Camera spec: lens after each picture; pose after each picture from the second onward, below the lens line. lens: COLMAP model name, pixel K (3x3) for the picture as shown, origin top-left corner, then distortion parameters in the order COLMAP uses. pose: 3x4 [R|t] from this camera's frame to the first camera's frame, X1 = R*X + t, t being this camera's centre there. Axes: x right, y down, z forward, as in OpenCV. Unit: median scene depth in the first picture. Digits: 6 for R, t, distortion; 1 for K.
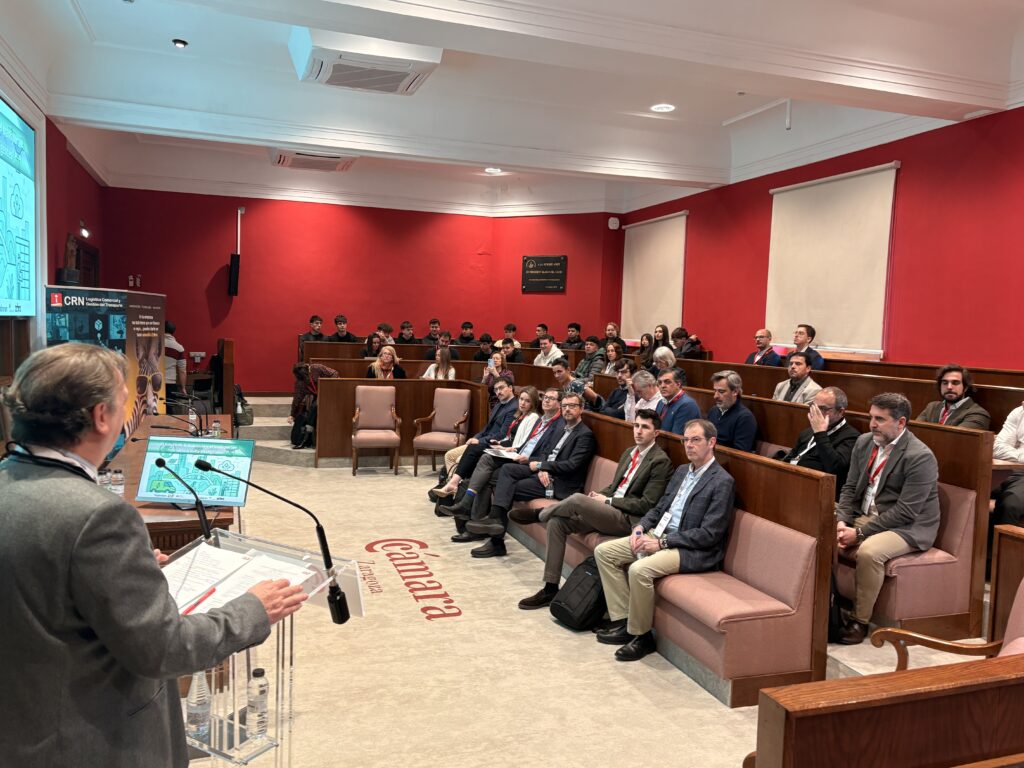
lens RADIAL K [[801.2, 0, 509.3], [0, 801.2, 383.3], [0, 0, 1]] dist [0.039245, -0.006944]
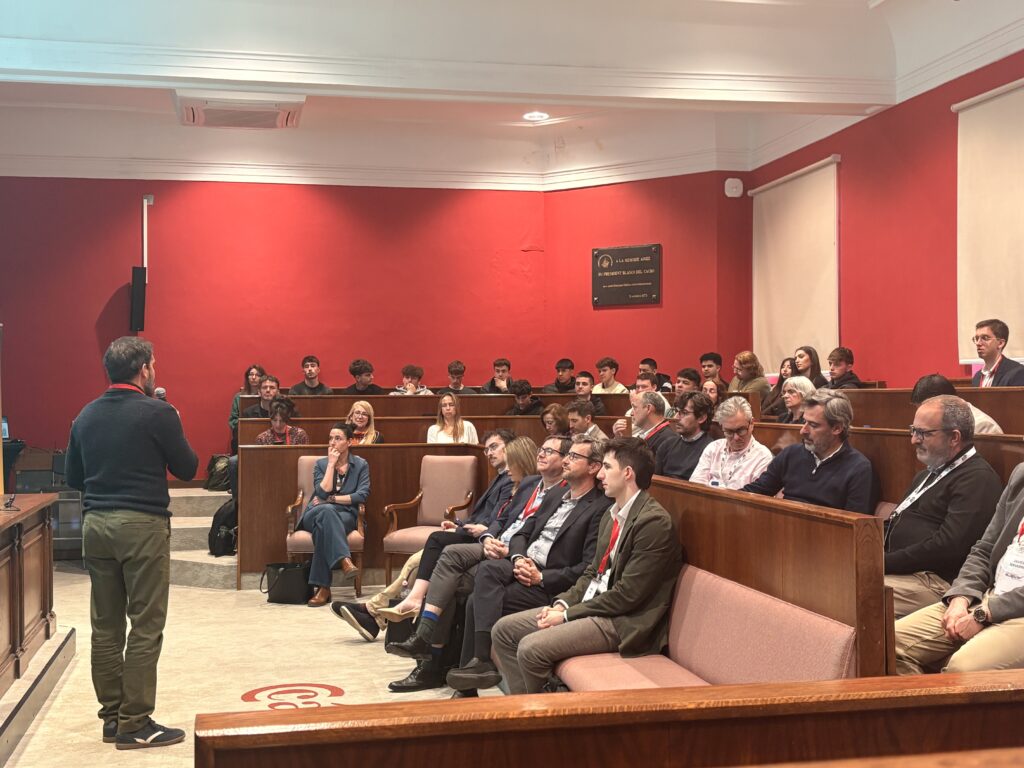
lens RADIAL K [[1296.5, 0, 515.8], [0, 1296.5, 382.5], [0, 0, 1]] dist [0.049870, 0.000000]
pose [[0.991364, -0.038851, -0.125256, 0.105214], [0.028368, 0.996026, -0.084419, 0.035438], [0.128038, 0.080137, 0.988526, 0.011538]]
